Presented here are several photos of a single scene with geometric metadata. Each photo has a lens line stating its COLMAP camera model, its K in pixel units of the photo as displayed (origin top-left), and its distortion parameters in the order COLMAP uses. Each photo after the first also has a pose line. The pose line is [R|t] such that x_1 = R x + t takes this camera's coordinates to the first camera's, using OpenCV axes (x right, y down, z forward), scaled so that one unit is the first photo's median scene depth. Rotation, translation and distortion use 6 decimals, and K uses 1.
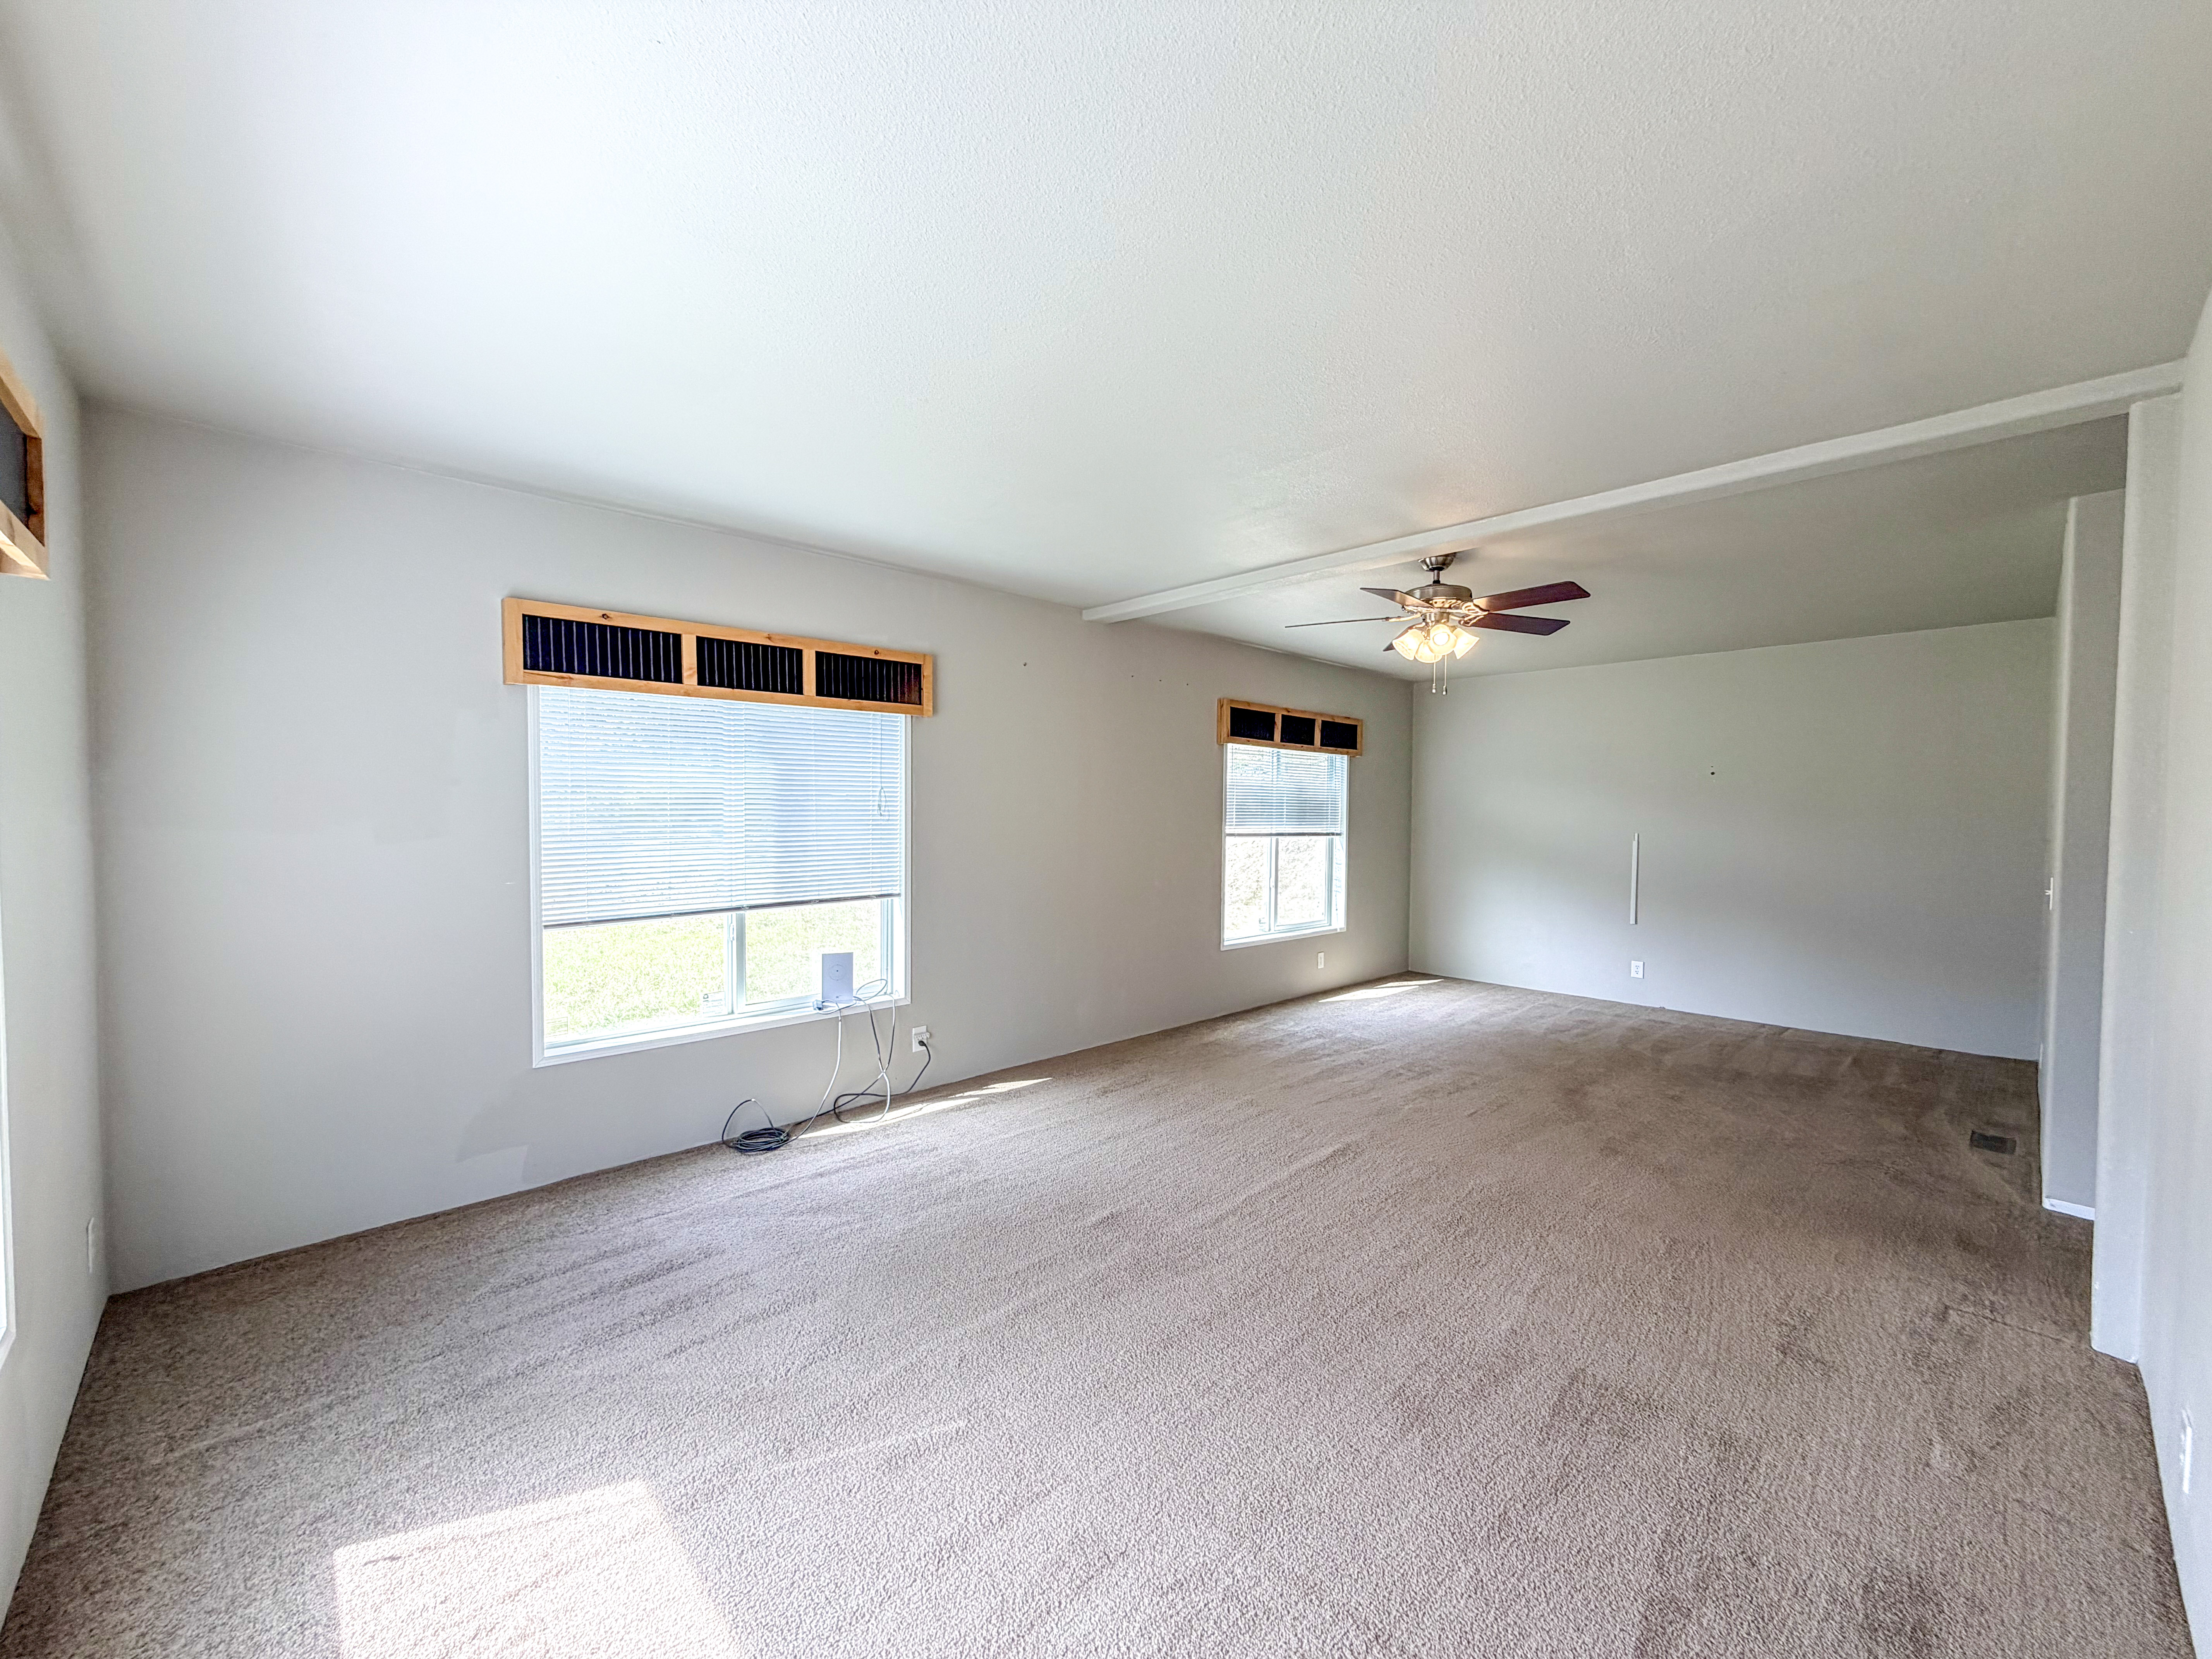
lens RADIAL K [[892.7, 0, 1096.0], [0, 892.7, 831.4], [0, 0, 1]] dist [0.001174, 0.000291]
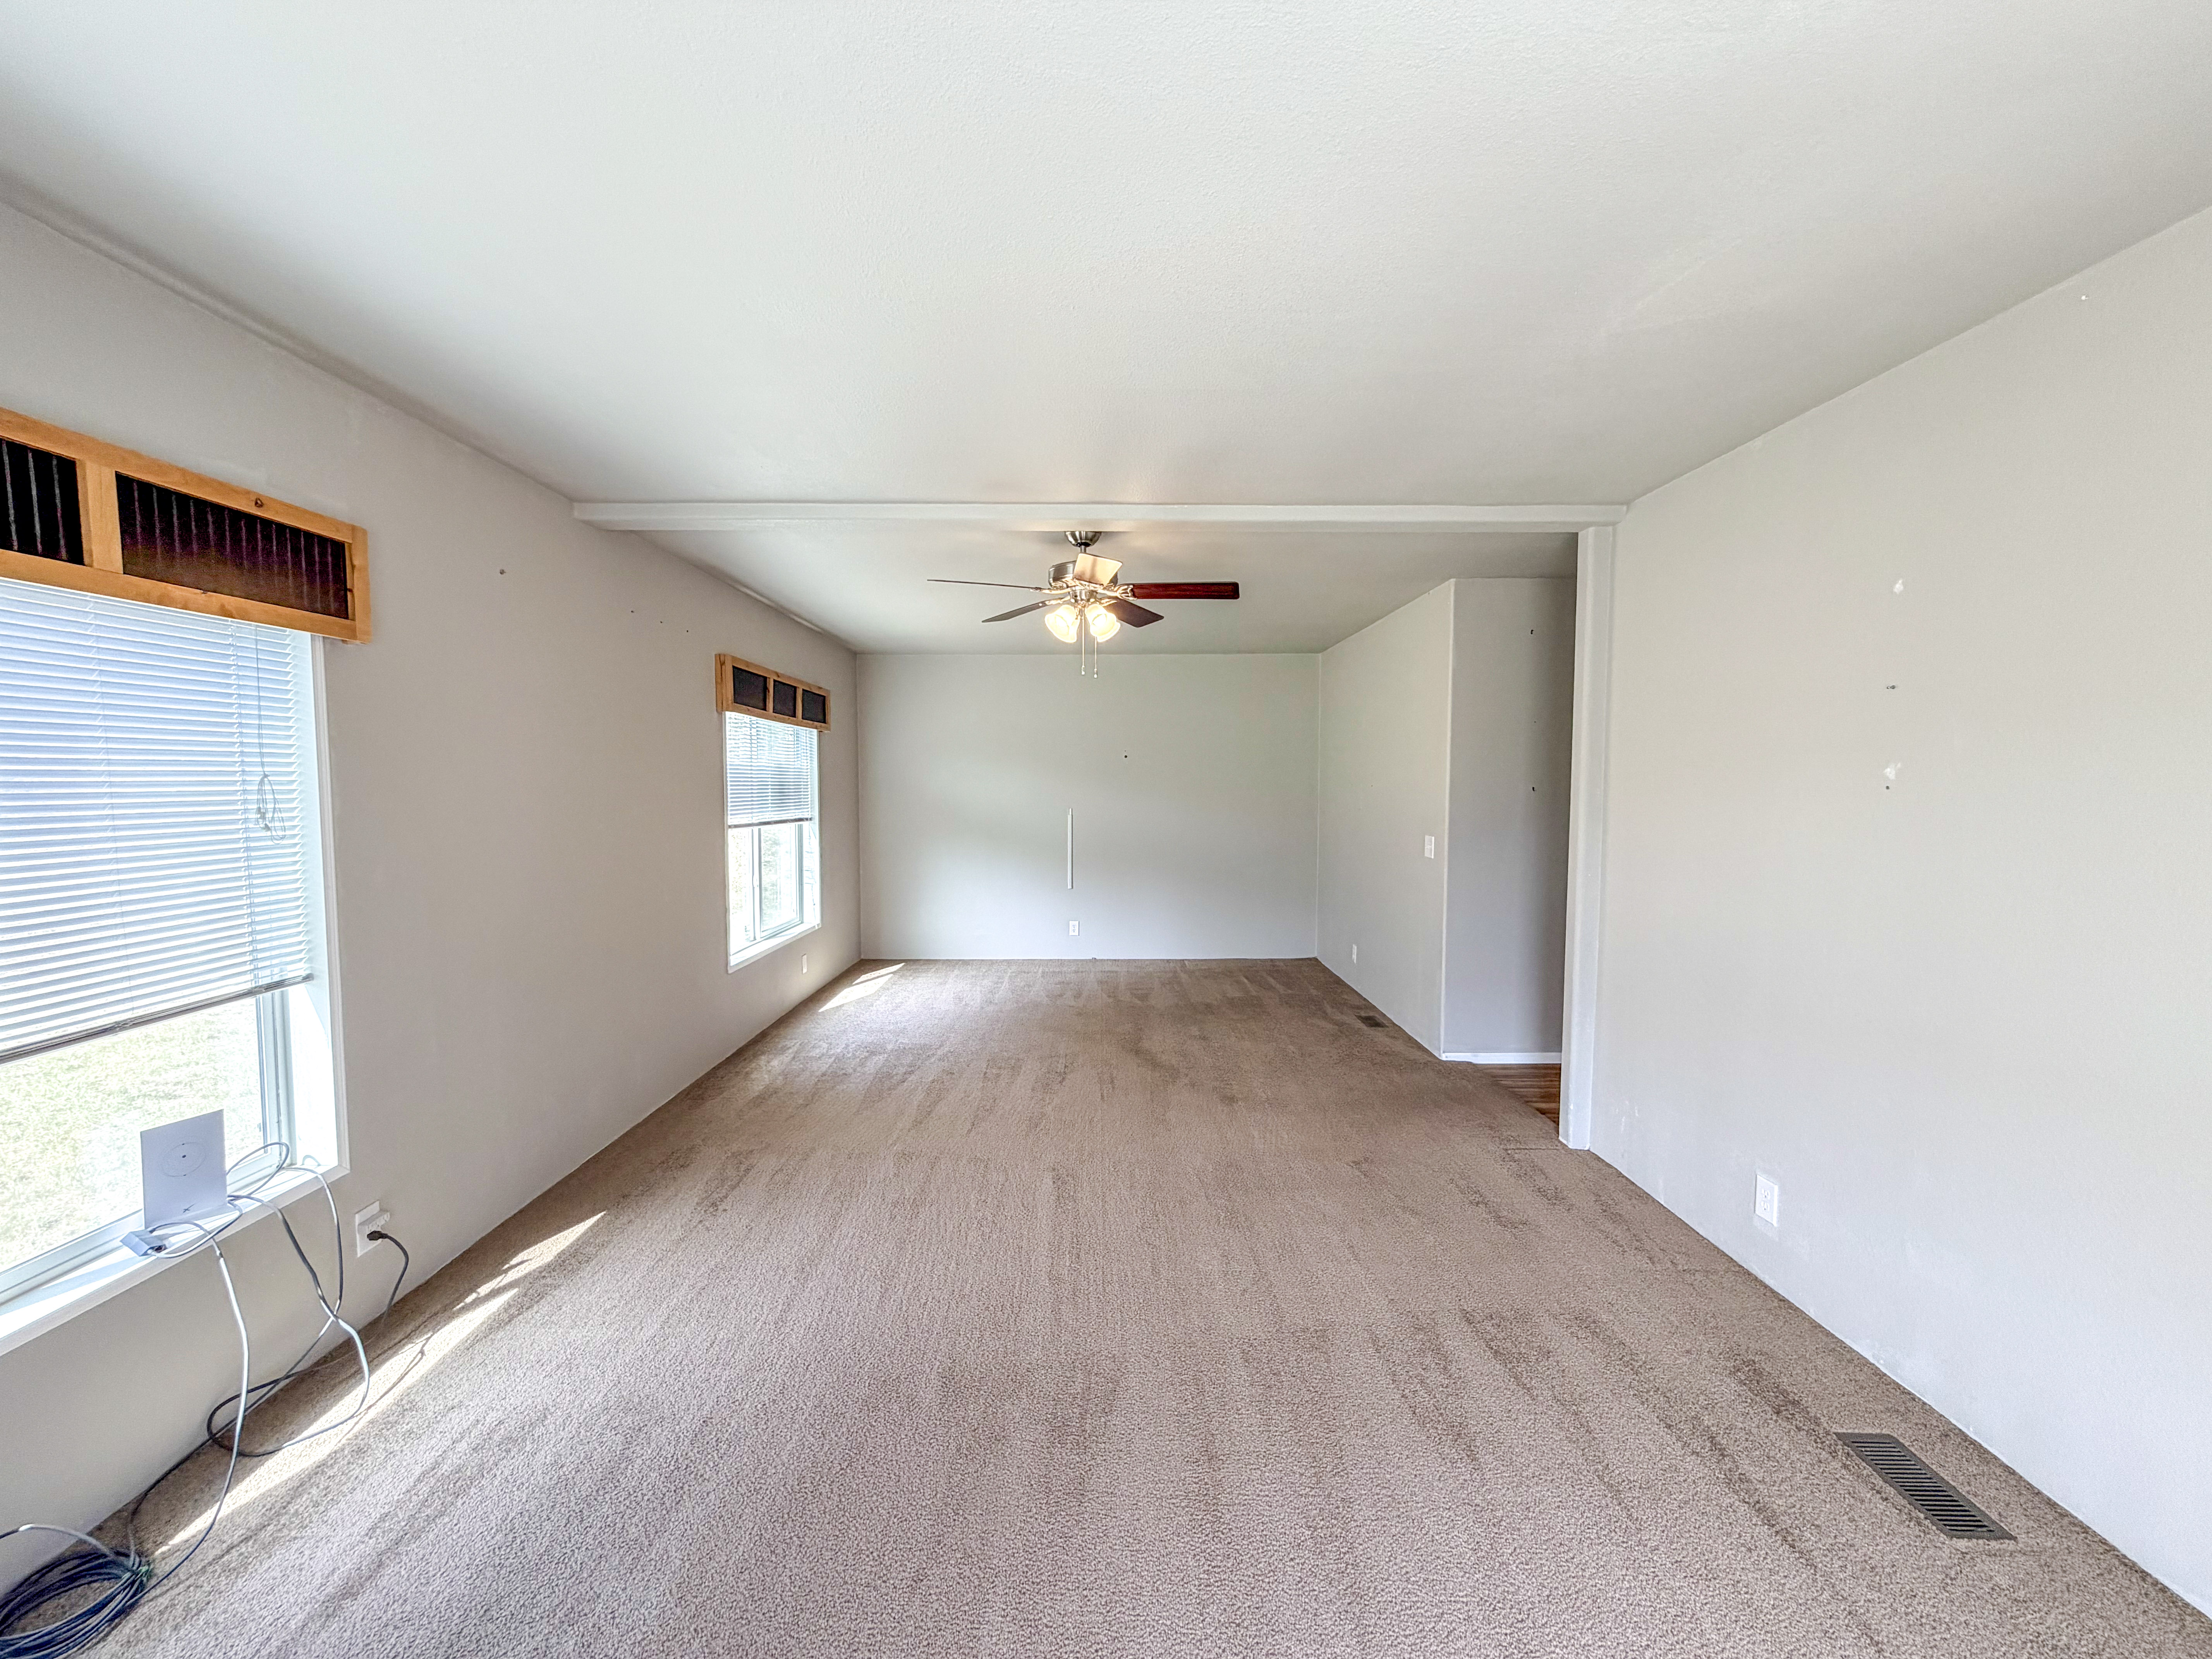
lens RADIAL K [[892.7, 0, 1096.0], [0, 892.7, 831.4], [0, 0, 1]] dist [0.001174, 0.000291]
pose [[0.682484, -0.049024, 0.729255, -0.284429], [0.023395, 0.998702, 0.045244, -0.028064], [-0.730526, -0.013817, 0.682745, 0.300774]]
